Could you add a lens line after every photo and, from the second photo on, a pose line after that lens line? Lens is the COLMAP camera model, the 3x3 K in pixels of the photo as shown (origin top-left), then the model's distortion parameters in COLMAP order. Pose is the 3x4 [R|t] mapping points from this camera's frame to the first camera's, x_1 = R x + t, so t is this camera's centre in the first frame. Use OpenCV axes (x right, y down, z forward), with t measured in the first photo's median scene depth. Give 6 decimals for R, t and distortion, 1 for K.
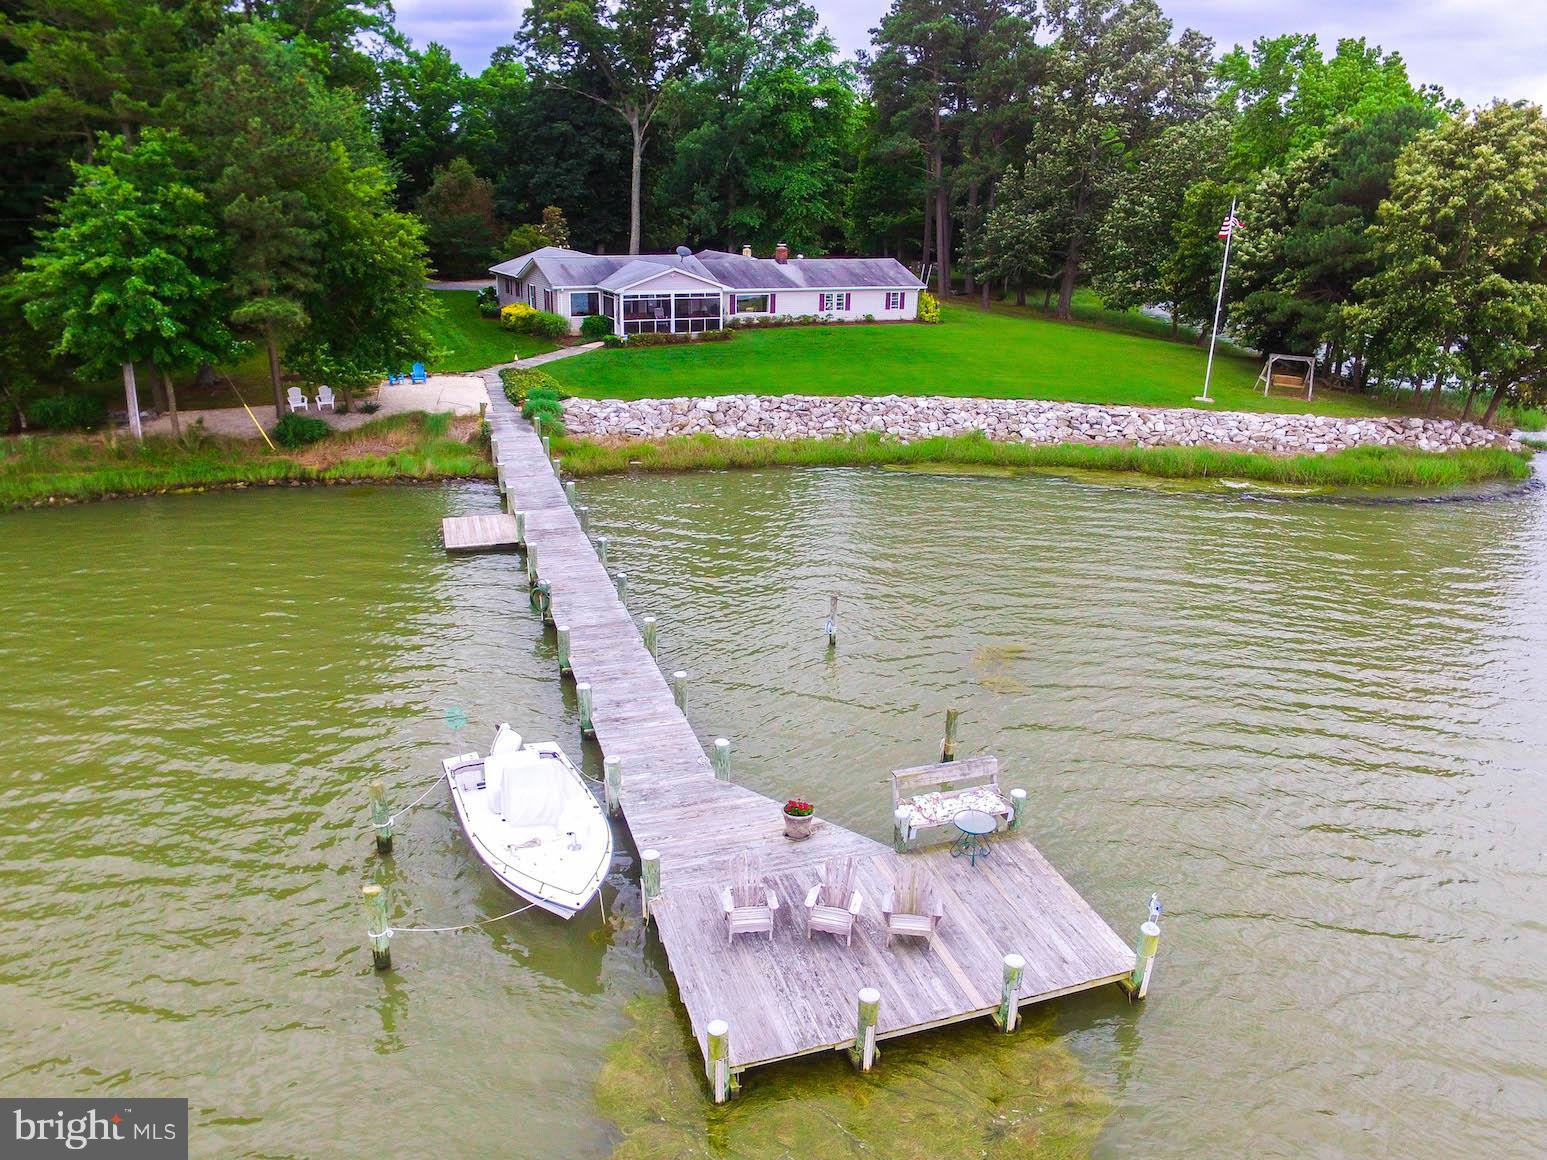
lens RADIAL K [[1086.0, 0, 771.2], [0, 1086.0, 639.1], [0, 0, 1]] dist [-0.116395, 0.093280]
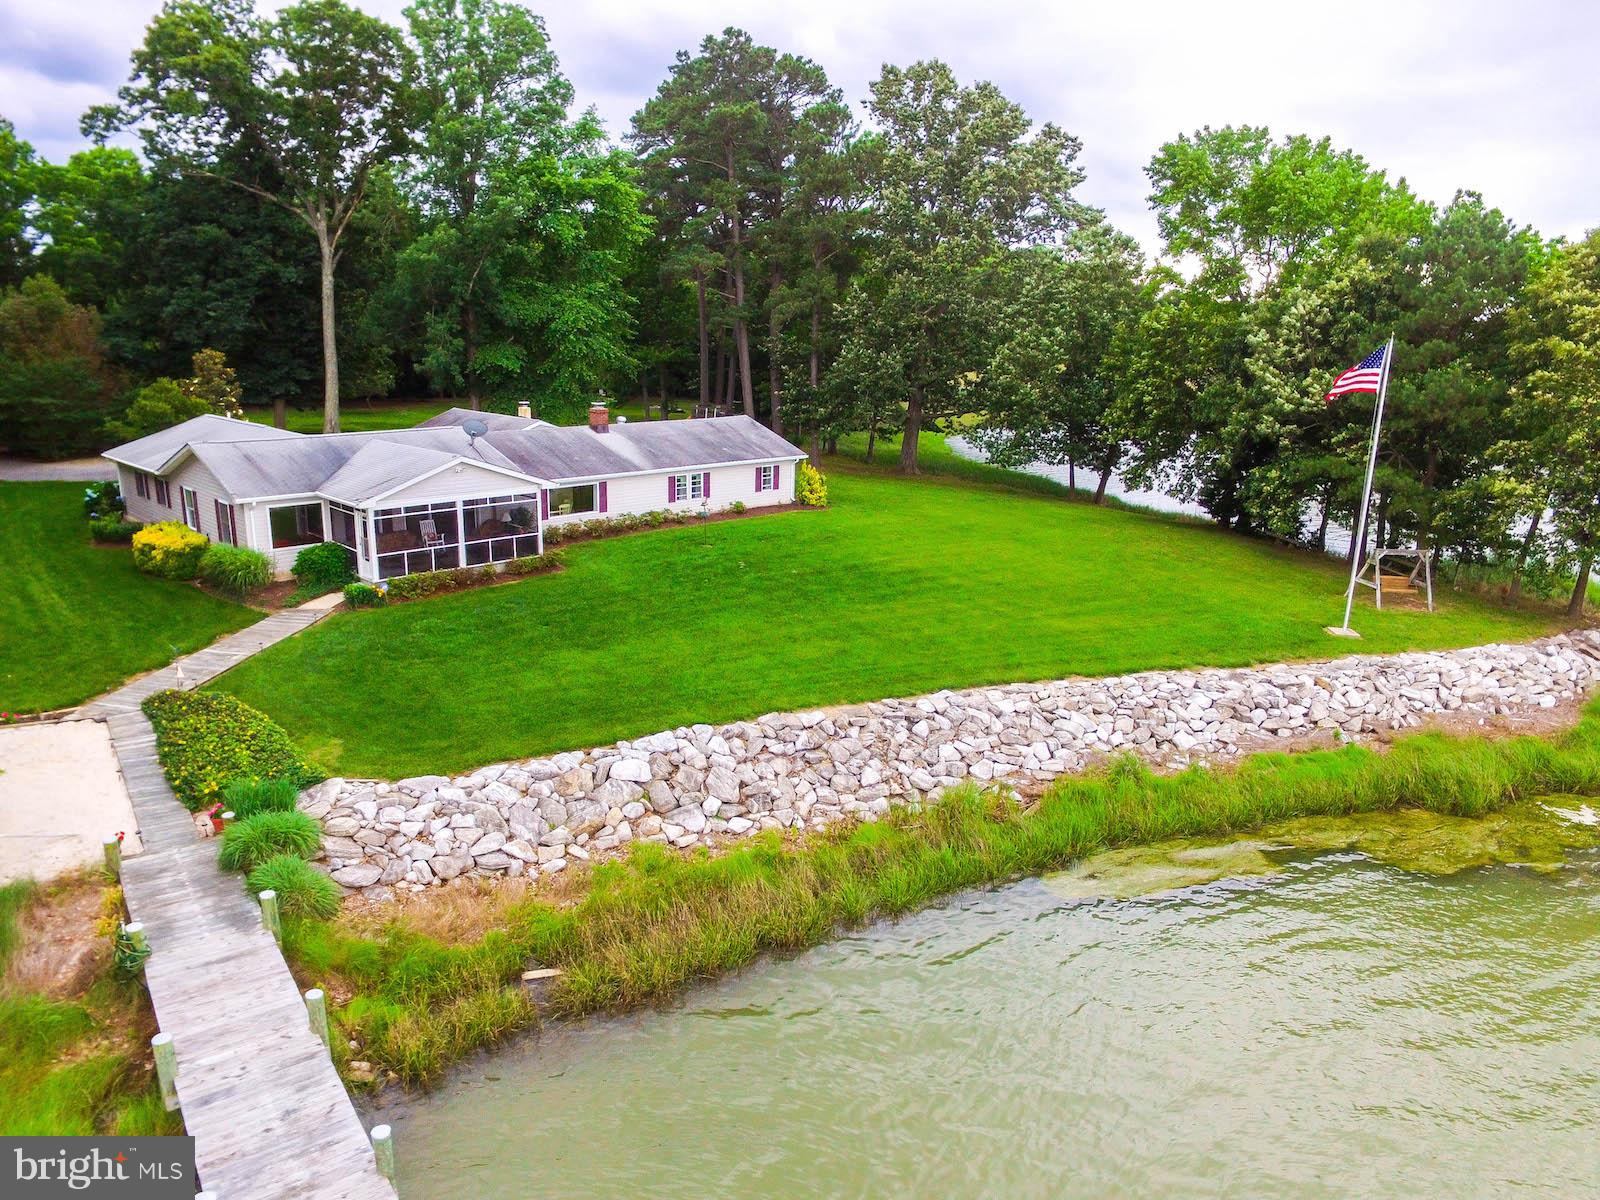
lens RADIAL K [[1123.2, 0, 797.6], [0, 1123.2, 661.2], [0, 0, 1]] dist [-0.116395, 0.093280]
pose [[0.951631, -0.089726, 0.293850, -0.090024], [0.117886, 0.989837, -0.079531, -0.148959], [-0.283728, 0.110325, 0.952537, 0.347532]]
